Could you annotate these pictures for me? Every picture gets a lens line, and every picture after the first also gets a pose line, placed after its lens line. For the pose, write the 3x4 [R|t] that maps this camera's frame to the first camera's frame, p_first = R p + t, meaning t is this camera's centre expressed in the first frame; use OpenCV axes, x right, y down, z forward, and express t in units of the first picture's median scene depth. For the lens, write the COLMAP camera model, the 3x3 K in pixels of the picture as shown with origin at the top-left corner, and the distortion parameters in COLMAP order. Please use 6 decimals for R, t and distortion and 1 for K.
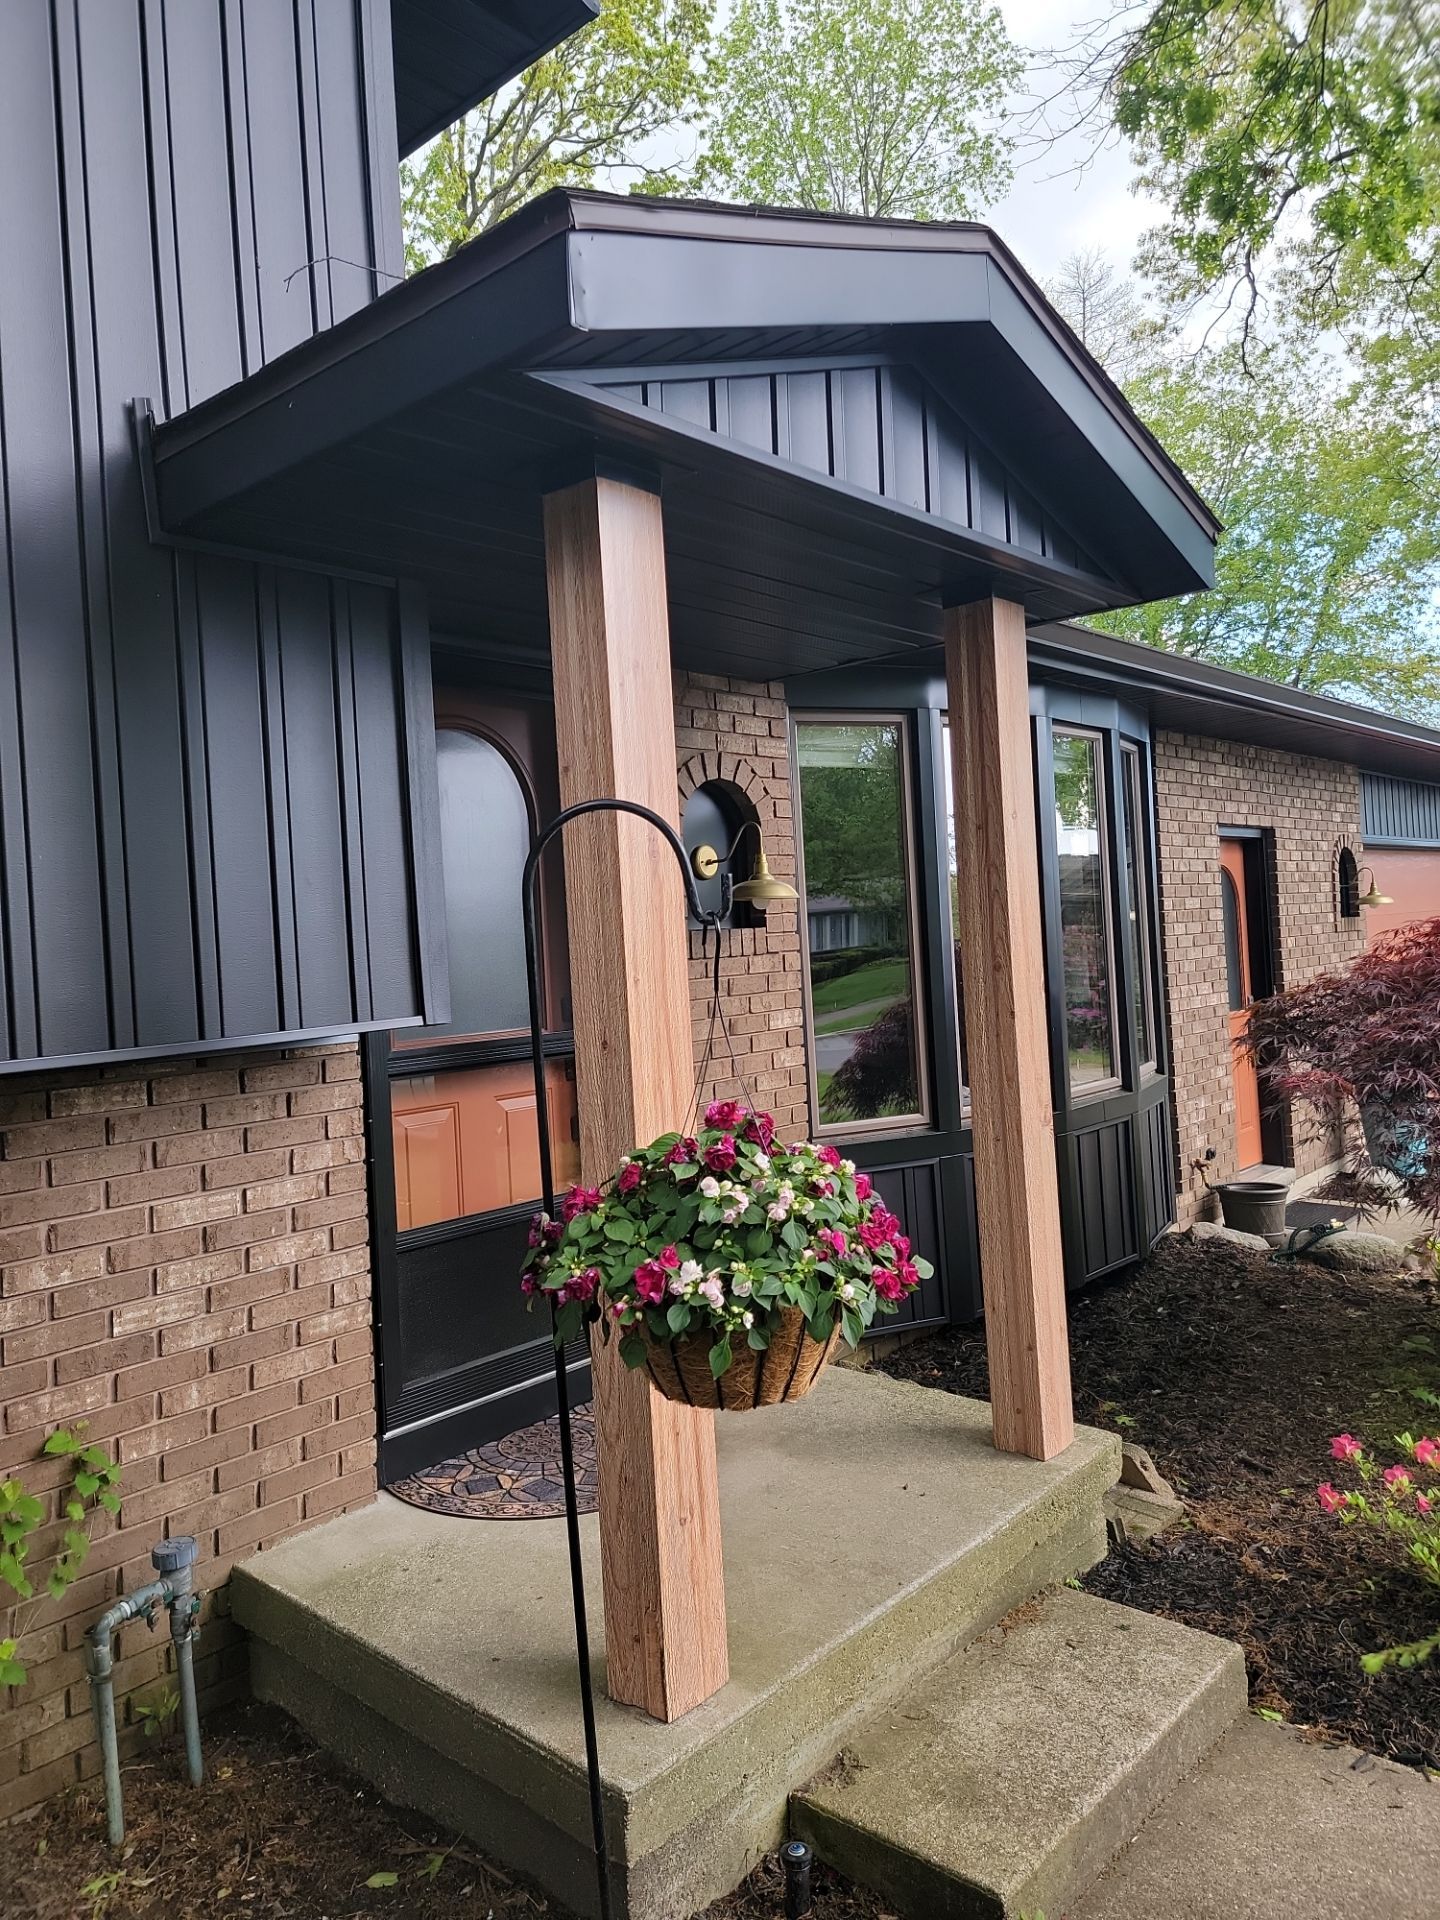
lens RADIAL K [[1284.9, 0, 720.0], [0, 1284.9, 960.0], [0, 0, 1]] dist [0.099037, -0.095141]
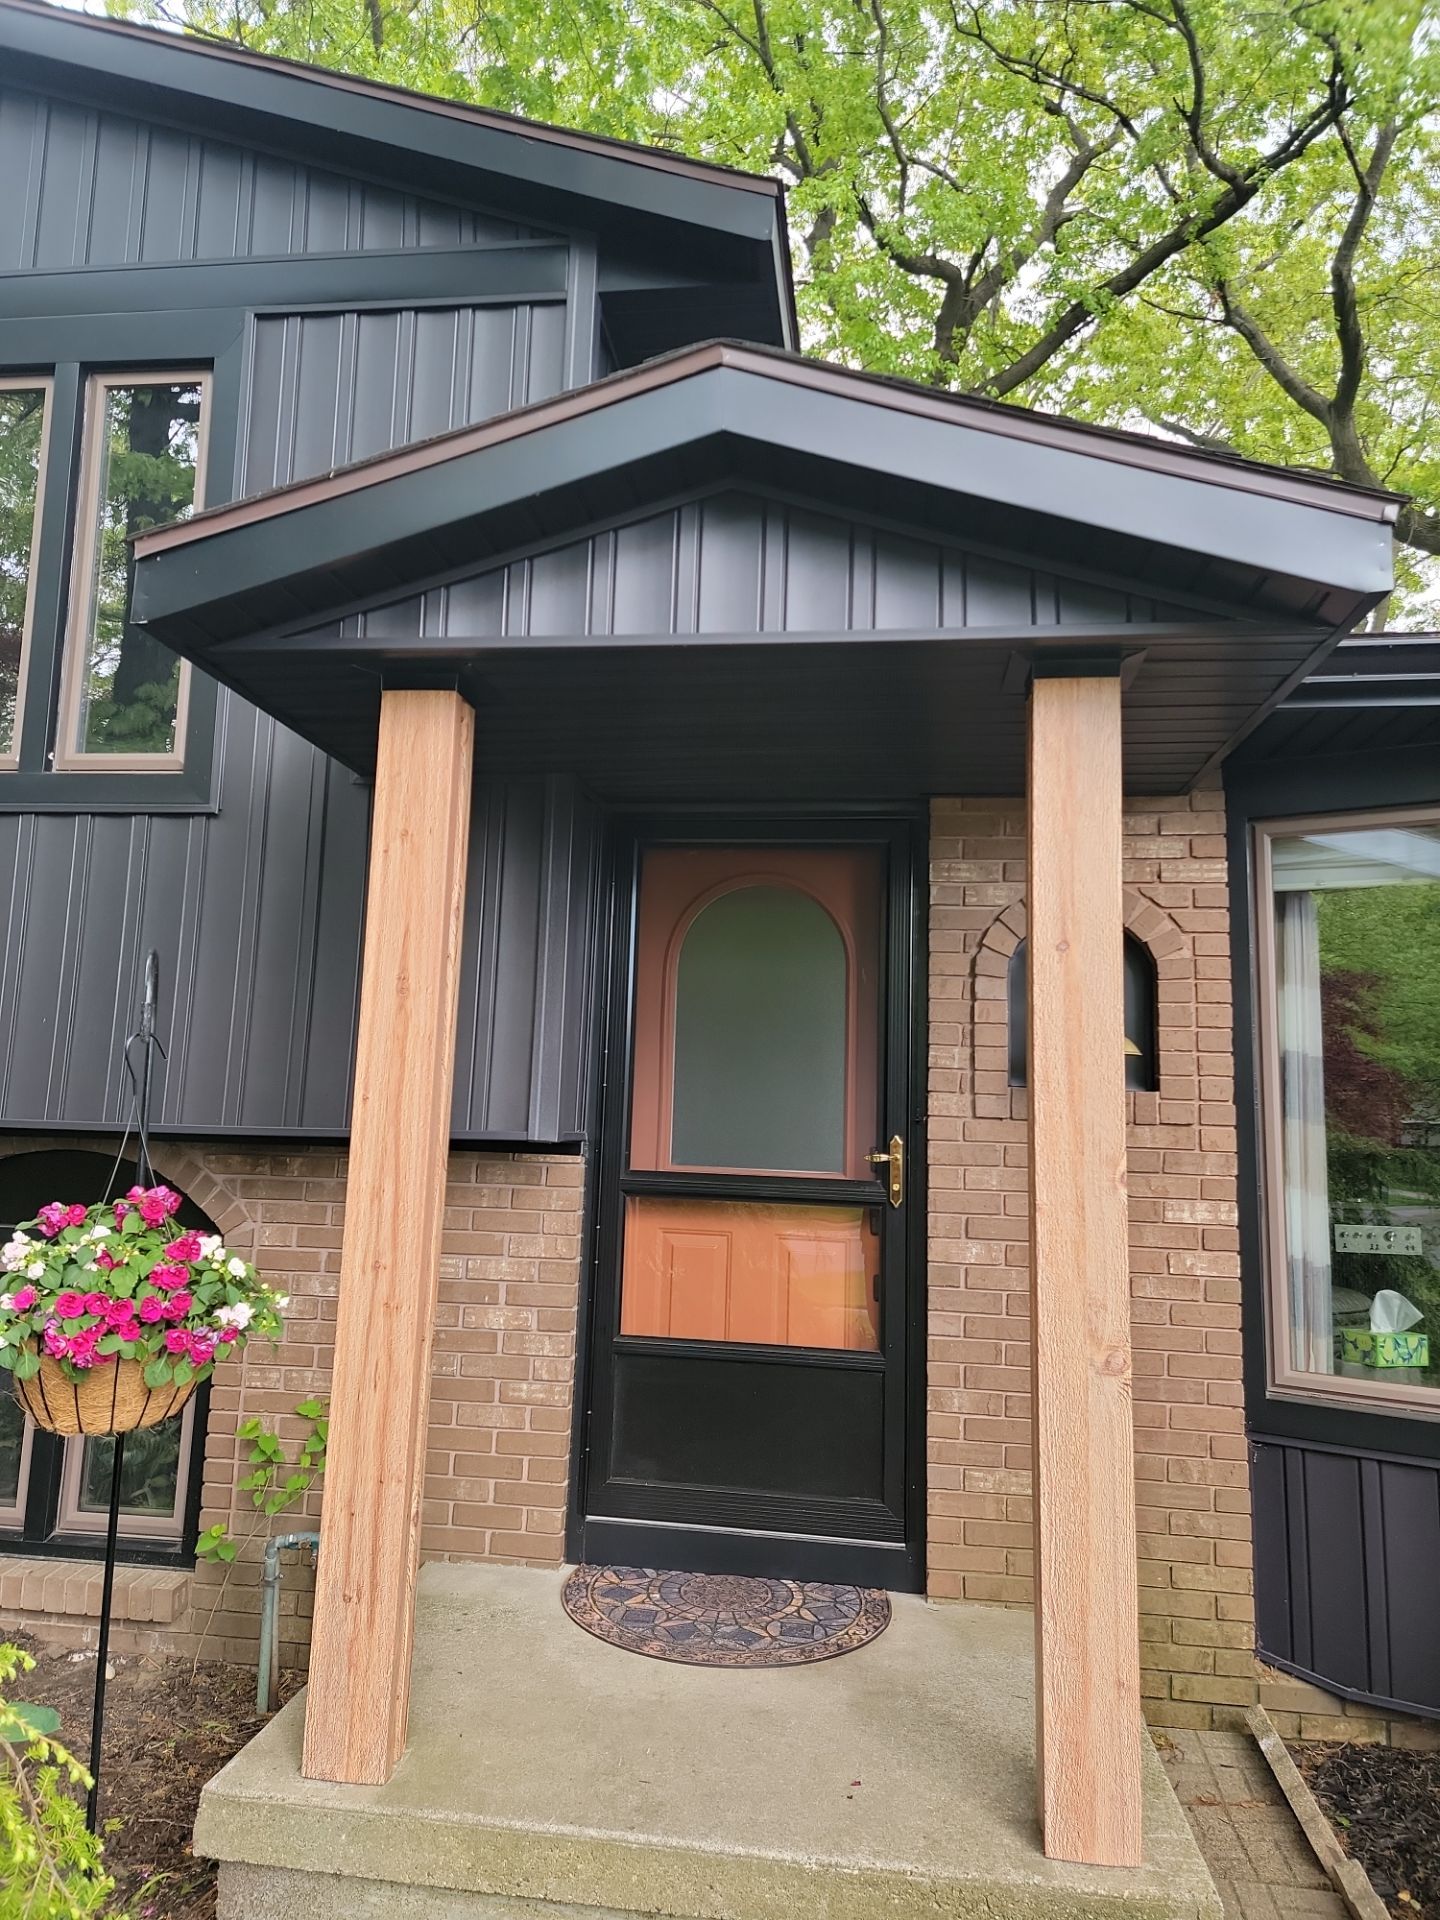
lens RADIAL K [[1312.2, 0, 679.3], [0, 1312.2, 943.1], [0, 0, 1]] dist [0.075033, -0.049415]
pose [[0.572533, -0.031628, -0.819271, 0.778094], [-0.077424, 0.992704, -0.092431, -0.025349], [0.816218, 0.116351, 0.565908, 0.384279]]
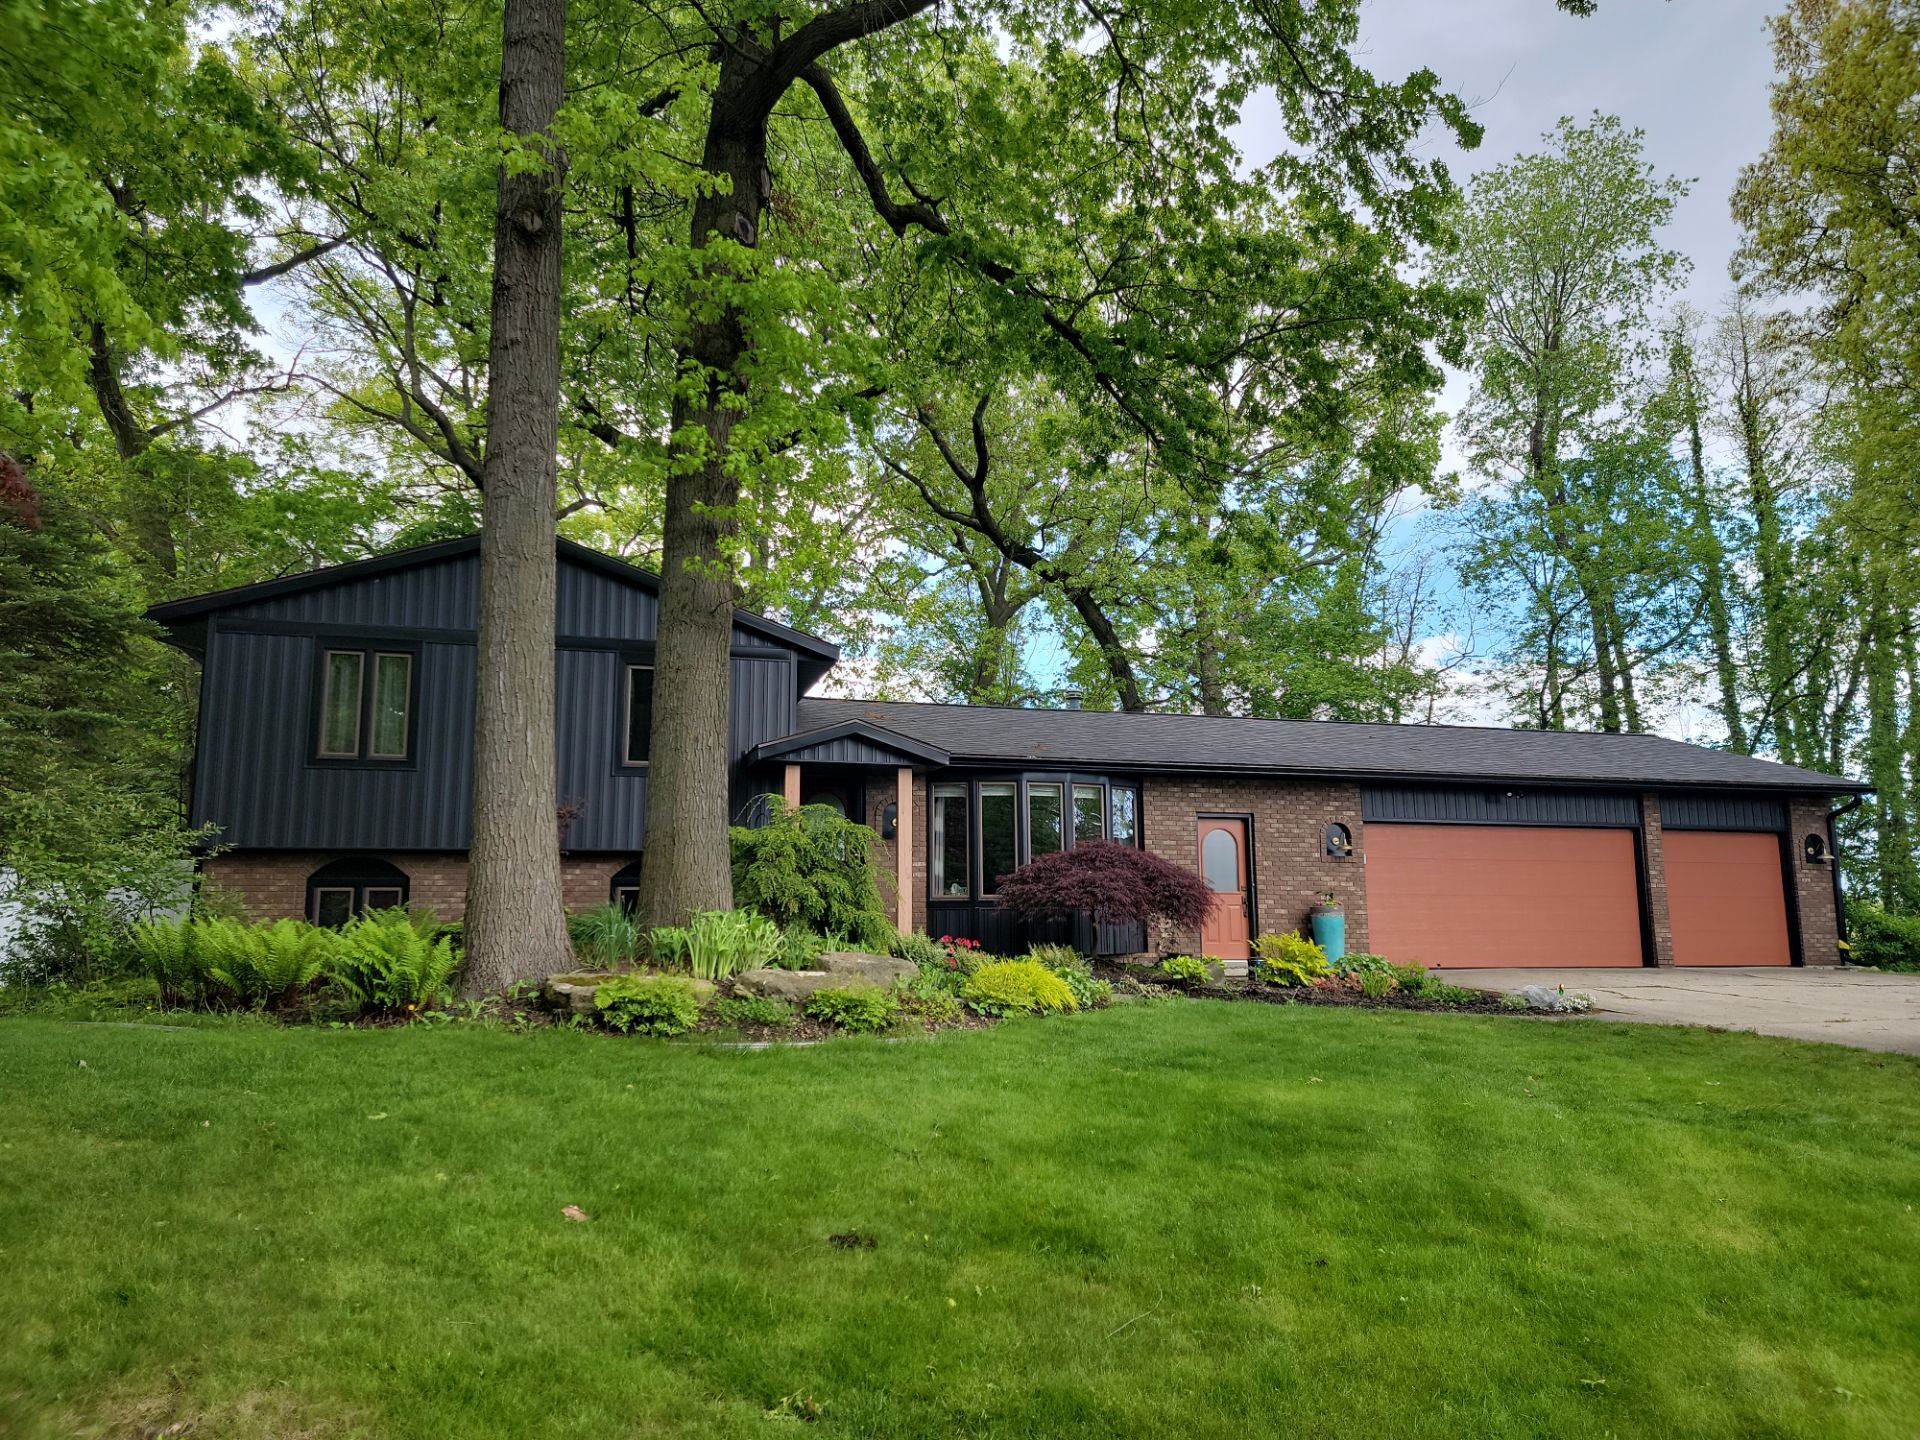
lens RADIAL K [[1319.9, 0, 960.0], [0, 1319.9, 720.0], [0, 0, 1]] dist [0.110107, -0.141776]
pose [[0.864708, -0.018575, -0.501931, 2.949396], [-0.057359, 0.989127, -0.135420, 0.190025], [0.498989, 0.145889, 0.854240, -3.184817]]
